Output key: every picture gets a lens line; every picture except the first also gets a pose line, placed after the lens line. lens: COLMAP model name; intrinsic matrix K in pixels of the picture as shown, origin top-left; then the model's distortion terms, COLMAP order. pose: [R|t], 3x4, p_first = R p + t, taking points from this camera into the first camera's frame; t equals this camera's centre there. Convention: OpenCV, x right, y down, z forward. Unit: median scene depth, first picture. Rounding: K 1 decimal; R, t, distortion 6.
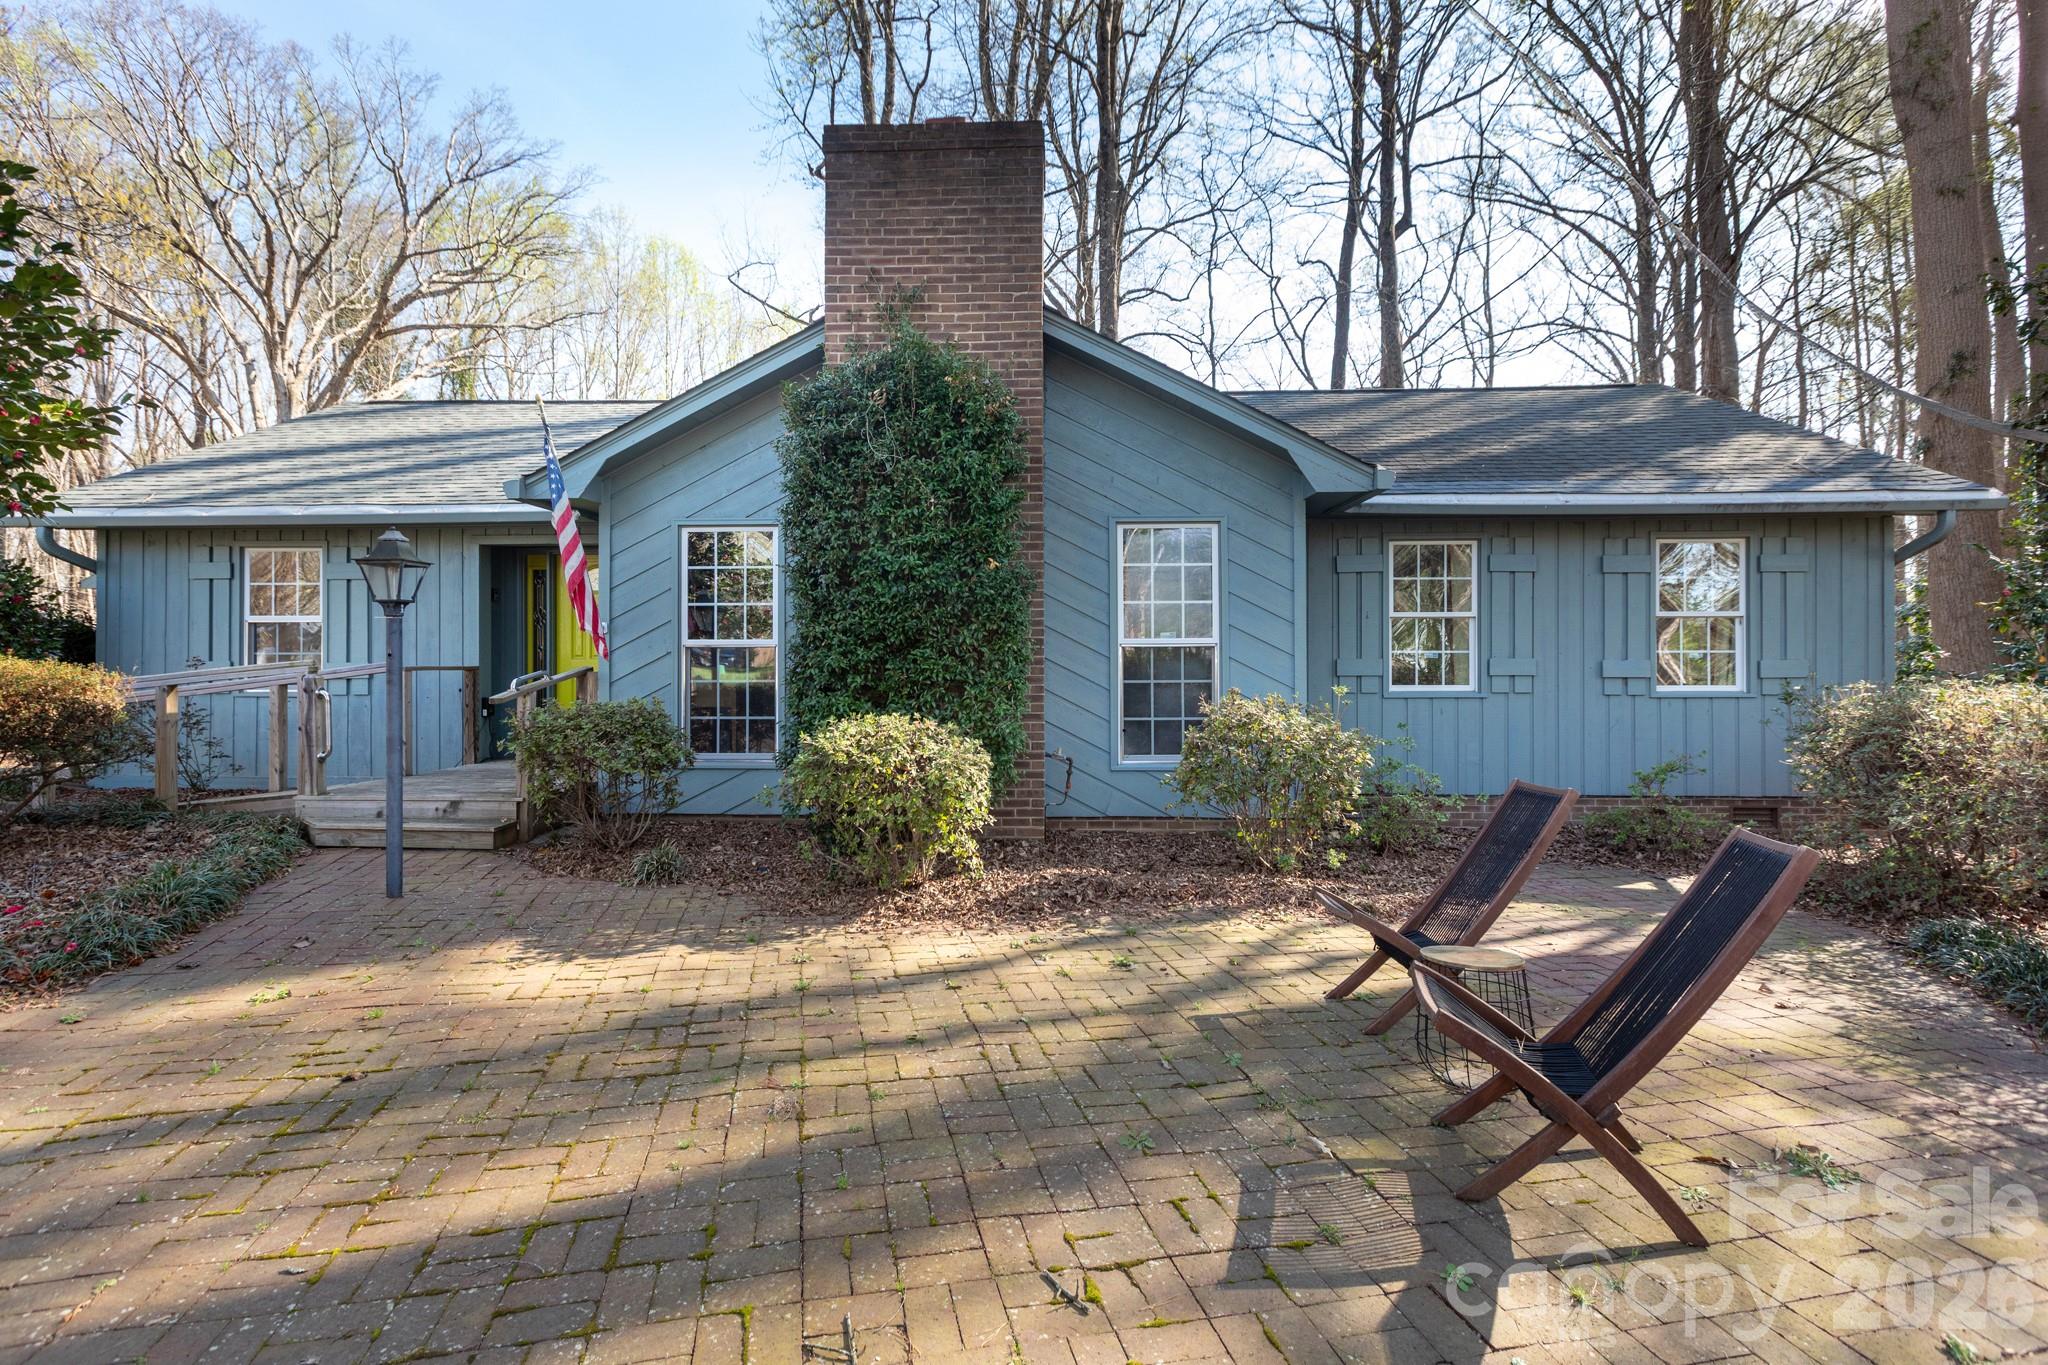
lens RADIAL K [[922.3, 0, 1012.0], [0, 922.3, 678.7], [0, 0, 1]] dist [0.001179, 0.000620]
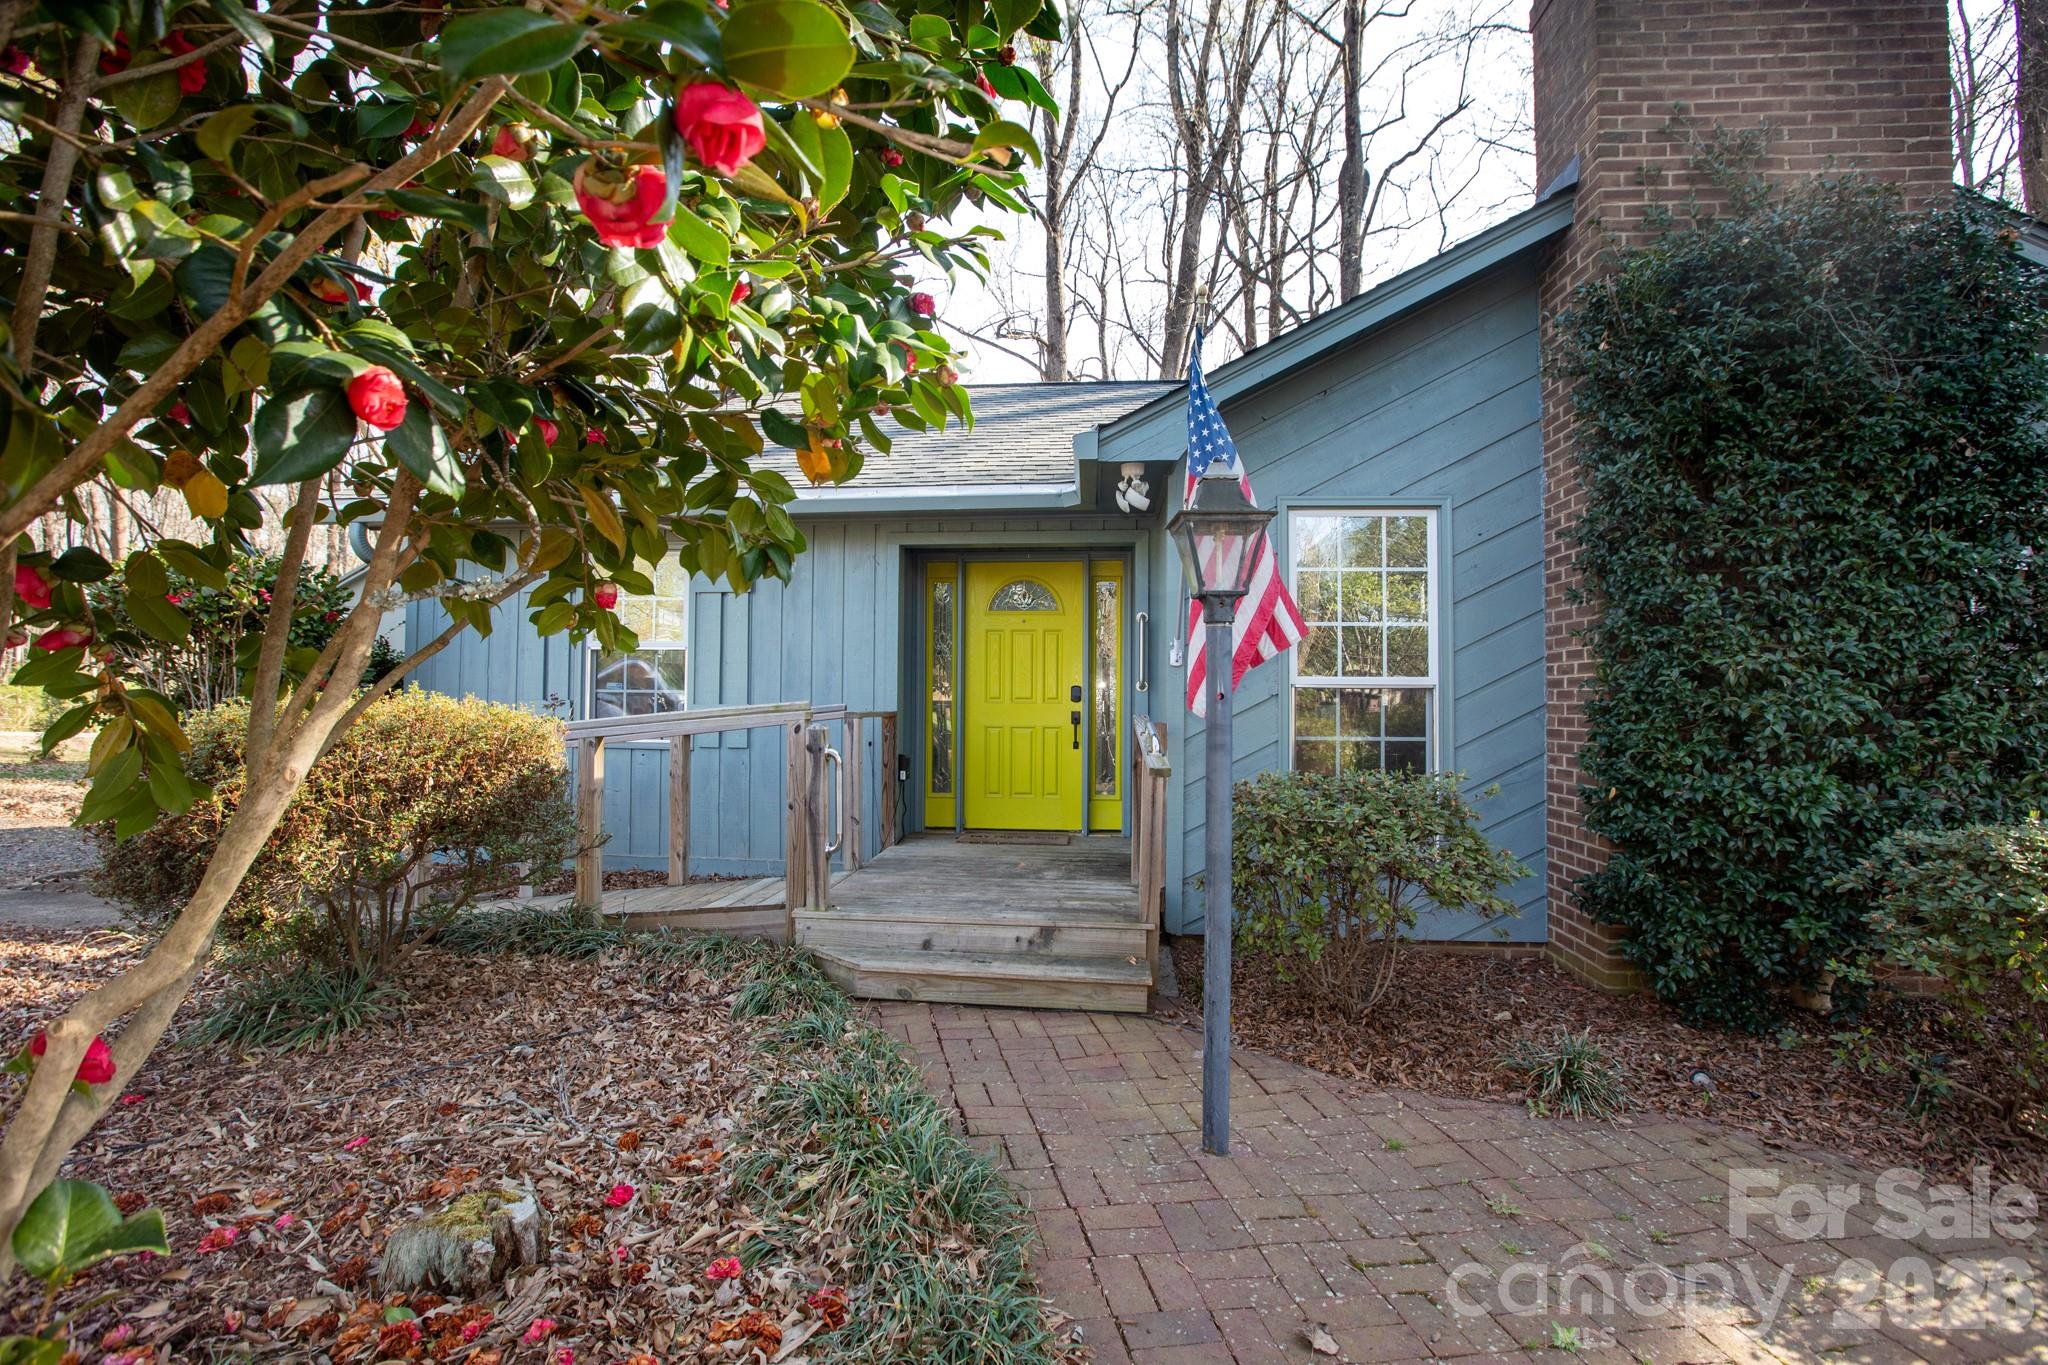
lens RADIAL K [[922.3, 0, 1039.8], [0, 922.3, 677.5], [0, 0, 1]] dist [0.001179, 0.000620]
pose [[0.999132, 0.012333, -0.039780, -0.566193], [-0.013971, 0.999056, -0.041144, -0.010693], [0.039235, 0.041664, 0.998361, 0.352511]]
